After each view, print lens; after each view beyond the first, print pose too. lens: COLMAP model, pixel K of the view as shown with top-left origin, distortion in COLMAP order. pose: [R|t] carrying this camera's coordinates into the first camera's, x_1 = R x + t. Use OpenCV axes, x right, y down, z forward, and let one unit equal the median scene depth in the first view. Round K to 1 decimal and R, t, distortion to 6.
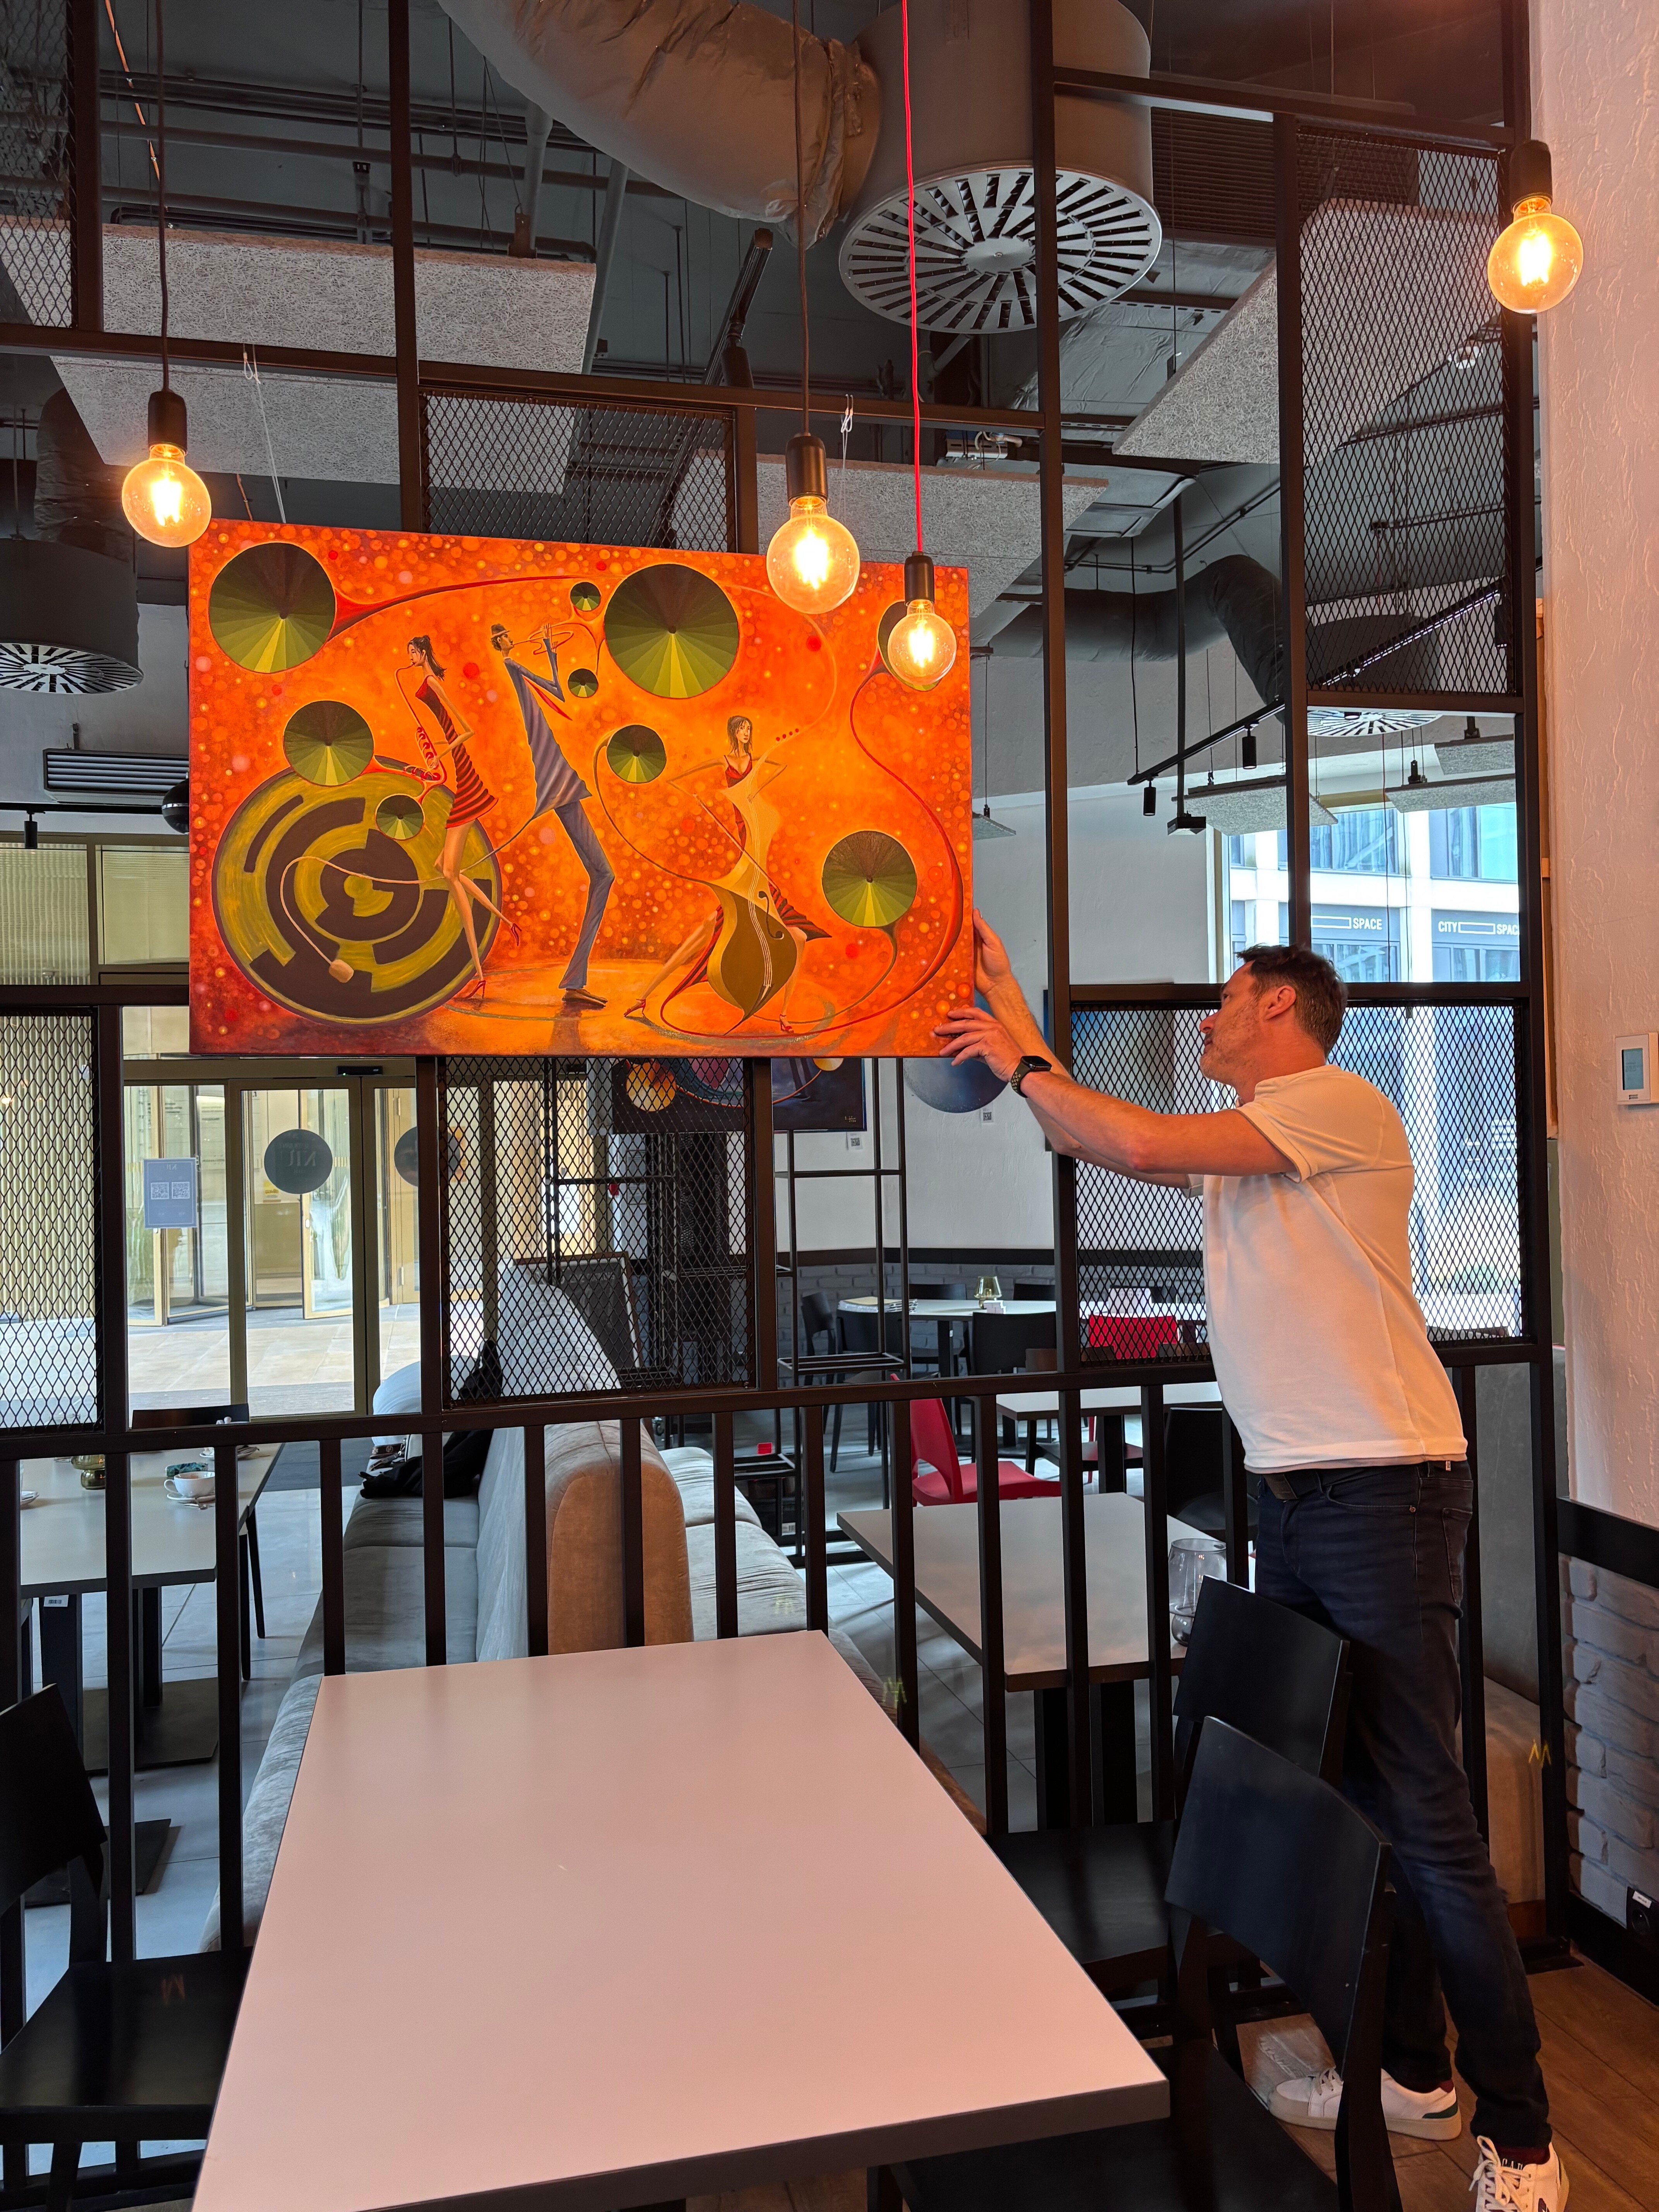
lens RADIAL K [[1693.7, 0, 810.0], [0, 1693.7, 1083.0], [0, 0, 1]] dist [0.069834, -0.070865]
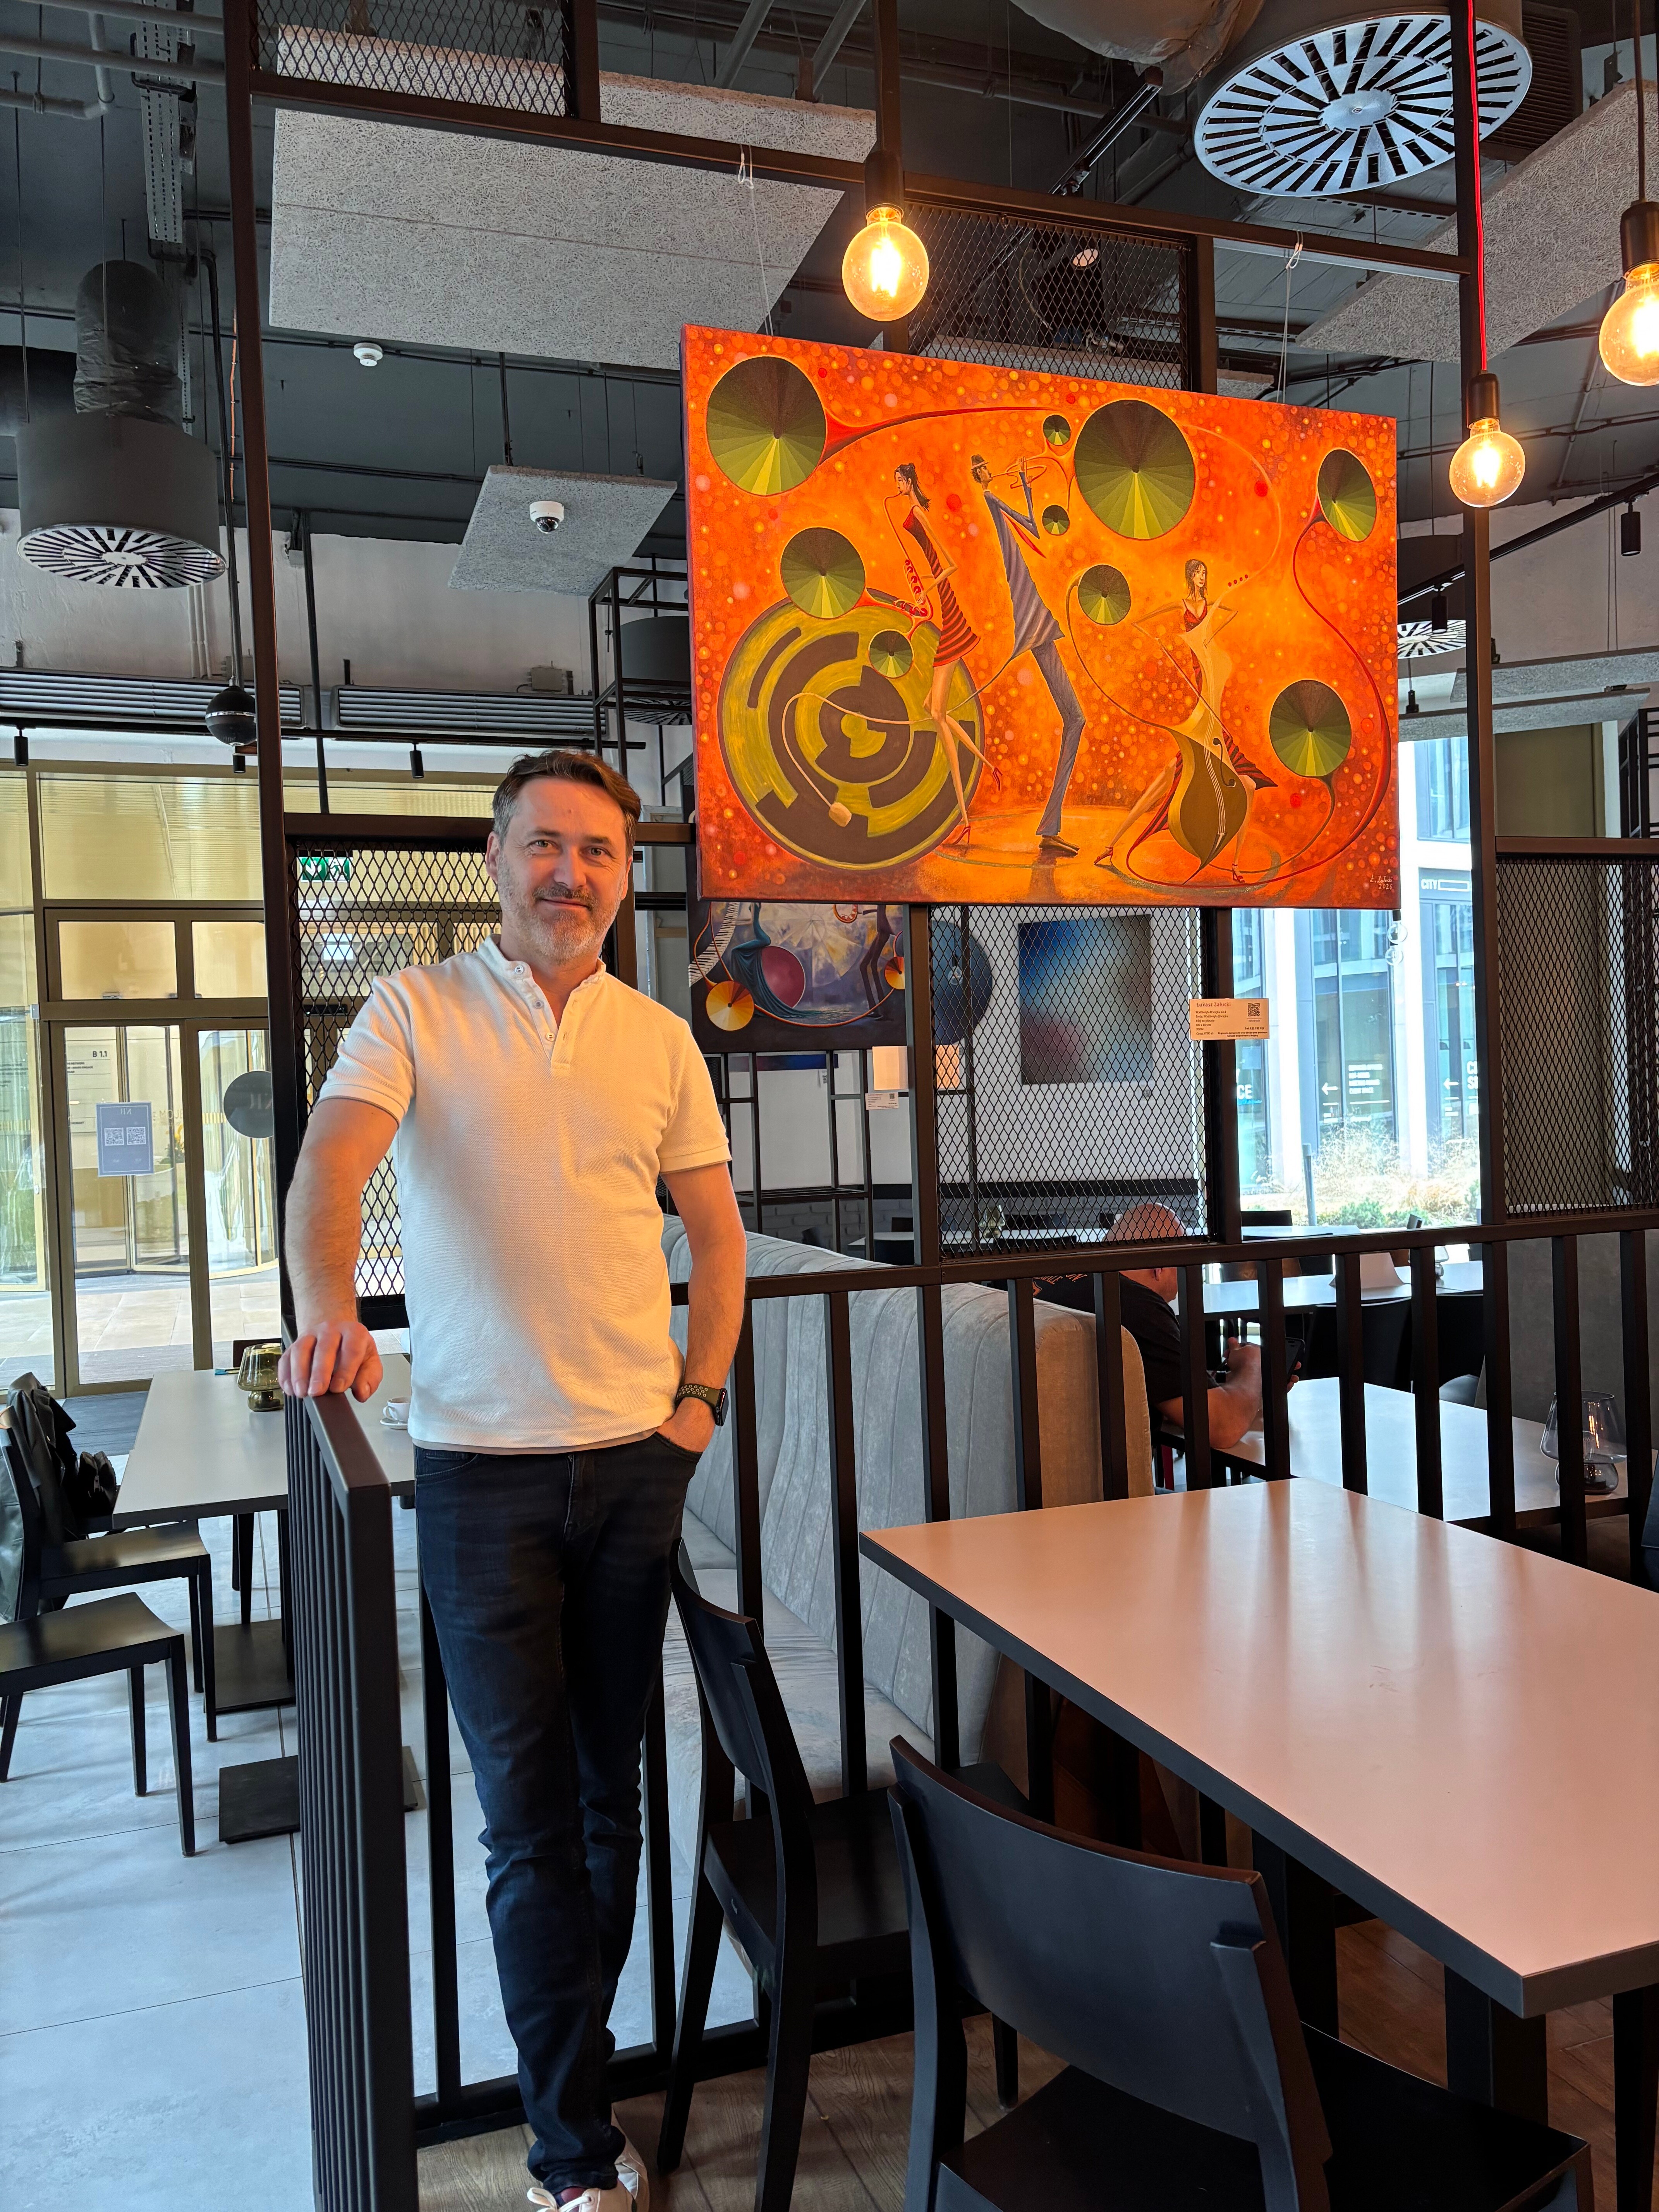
lens RADIAL K [[1693.7, 0, 831.7], [0, 1693.7, 1112.9], [0, 0, 1]] dist [0.069834, -0.070865]
pose [[0.984233, -0.027211, 0.174772, -0.439116], [0.021970, 0.999251, 0.031856, 0.070713], [-0.175508, -0.027514, 0.984093, 0.049041]]
